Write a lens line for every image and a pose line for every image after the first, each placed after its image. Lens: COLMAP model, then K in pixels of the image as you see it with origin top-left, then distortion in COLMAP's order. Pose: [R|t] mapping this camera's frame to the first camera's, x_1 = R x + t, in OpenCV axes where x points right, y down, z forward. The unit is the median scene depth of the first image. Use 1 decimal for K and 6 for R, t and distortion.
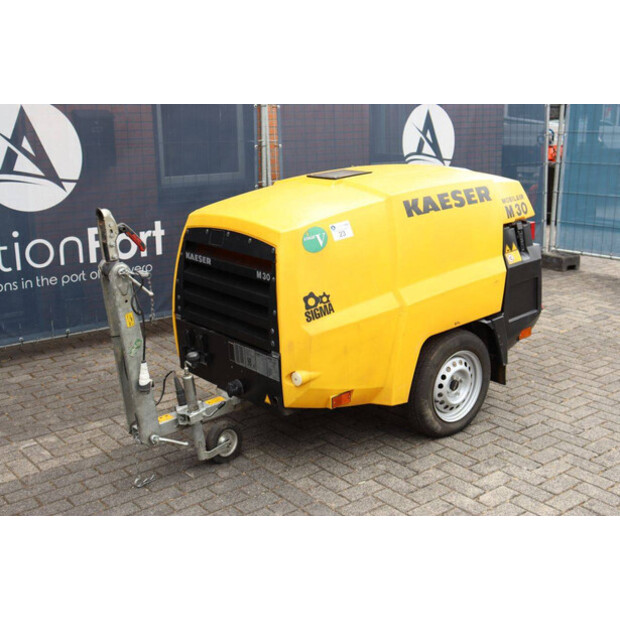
lens RADIAL K [[753.6, 0, 312.2], [0, 753.6, 310.4], [0, 0, 1]] dist [0.027968, 0.000000]
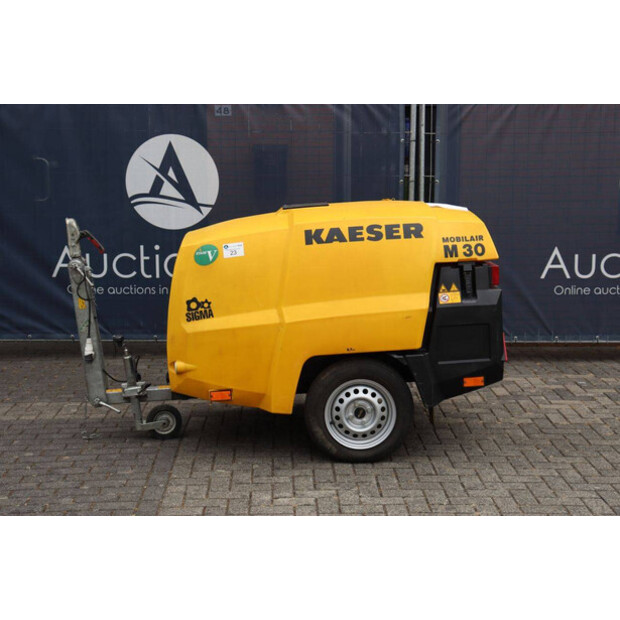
lens RADIAL K [[1004.6, 0, 310.8], [0, 1004.6, 311.9], [0, 0, 1]] dist [0.163968, 0.000000]
pose [[0.796622, 0.104810, -0.595322, 0.960978], [-0.156103, 0.987117, -0.035099, 0.022481], [0.583974, 0.120892, 0.802720, -0.154760]]
